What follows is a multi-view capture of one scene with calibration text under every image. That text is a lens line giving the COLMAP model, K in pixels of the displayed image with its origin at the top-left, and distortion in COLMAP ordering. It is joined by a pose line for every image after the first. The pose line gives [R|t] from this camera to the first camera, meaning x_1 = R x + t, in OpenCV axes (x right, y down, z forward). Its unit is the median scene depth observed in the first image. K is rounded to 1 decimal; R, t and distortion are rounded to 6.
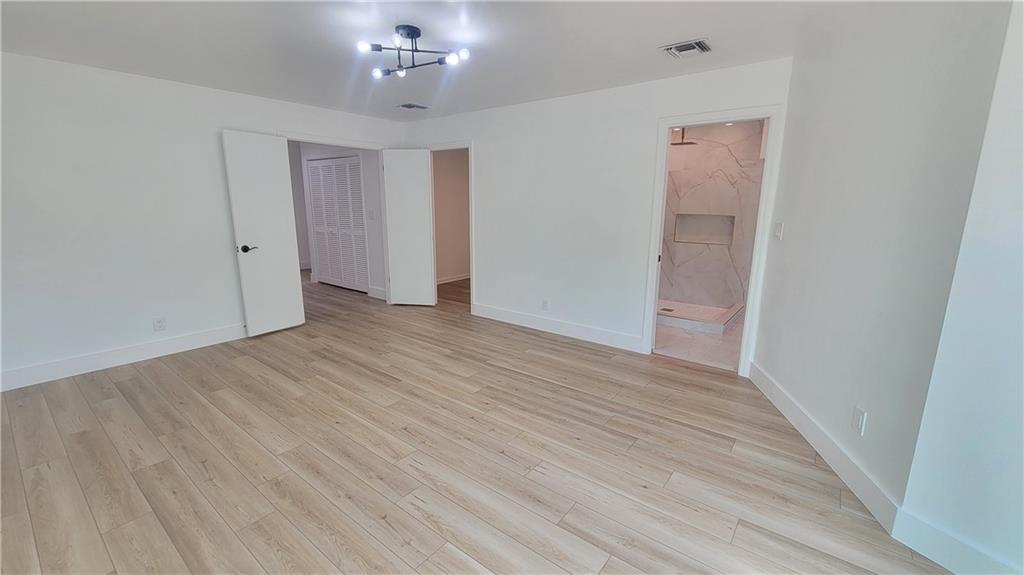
lens RADIAL K [[418.1, 0, 514.4], [0, 418.1, 288.2], [0, 0, 1]] dist [0.005388, -0.003329]
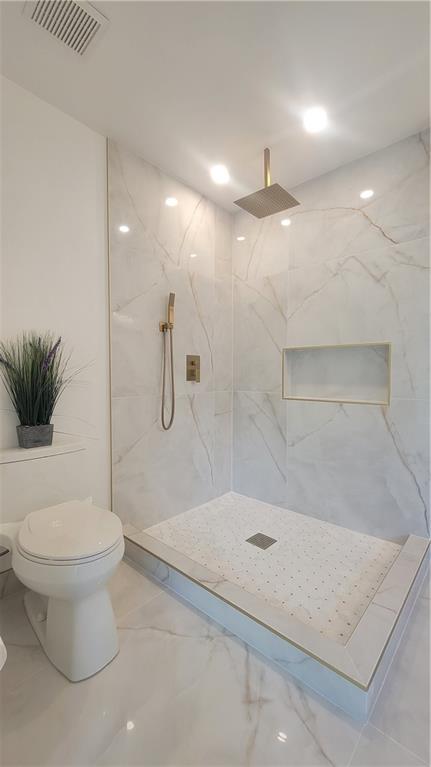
lens RADIAL K [[313.2, 0, 213.4], [0, 313.2, 384.4], [0, 0, 1]] dist [0.005388, -0.003329]
pose [[0.996722, -0.005456, -0.080723, 0.344724], [-0.008390, 0.985376, -0.170190, -0.062527], [0.080471, 0.170309, 0.982099, 0.622114]]
